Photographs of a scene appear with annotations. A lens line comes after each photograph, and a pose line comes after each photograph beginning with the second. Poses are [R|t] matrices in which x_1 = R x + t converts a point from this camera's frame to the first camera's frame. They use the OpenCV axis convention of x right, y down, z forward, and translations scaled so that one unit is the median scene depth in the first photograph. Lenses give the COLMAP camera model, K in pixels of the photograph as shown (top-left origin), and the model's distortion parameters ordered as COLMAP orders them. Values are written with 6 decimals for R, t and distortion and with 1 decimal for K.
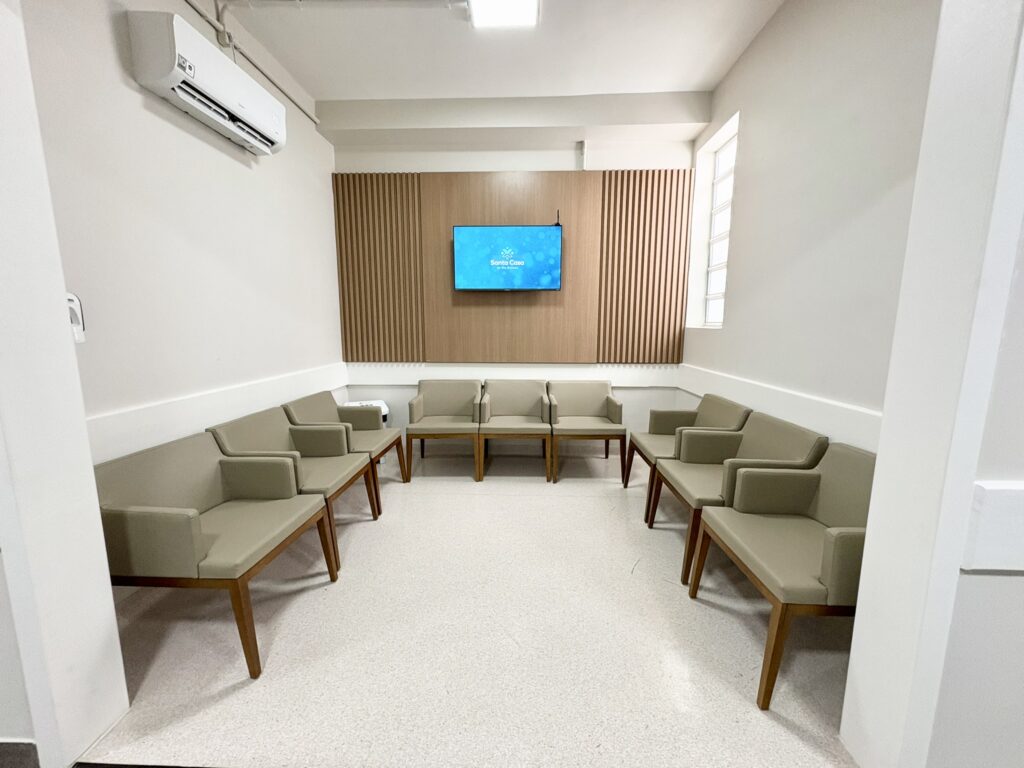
lens RADIAL K [[403.2, 0, 511.6], [0, 403.2, 383.0], [0, 0, 1]] dist [0.007362, -0.000017]
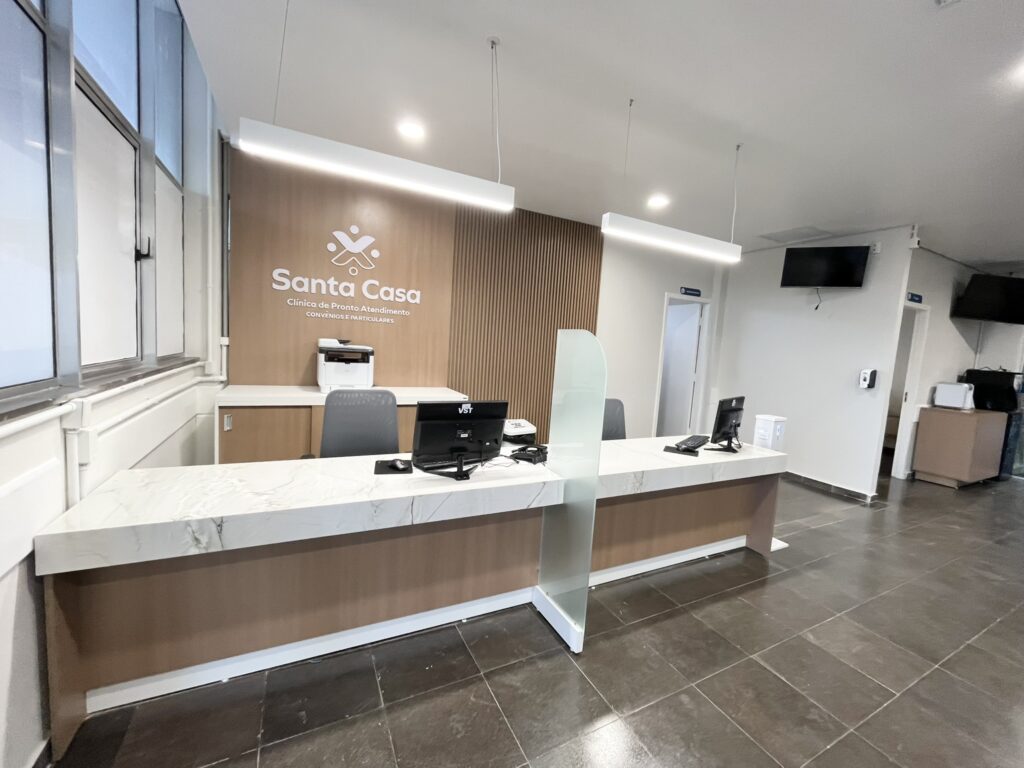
lens RADIAL K [[416.4, 0, 513.5], [0, 416.4, 382.1], [0, 0, 1]] dist [-0.002465, 0.000024]
pose [[0.869002, 0.008382, 0.494737, -0.050081], [0.011770, 0.999223, -0.037603, -0.231544], [-0.494668, 0.038500, 0.868229, 0.737265]]
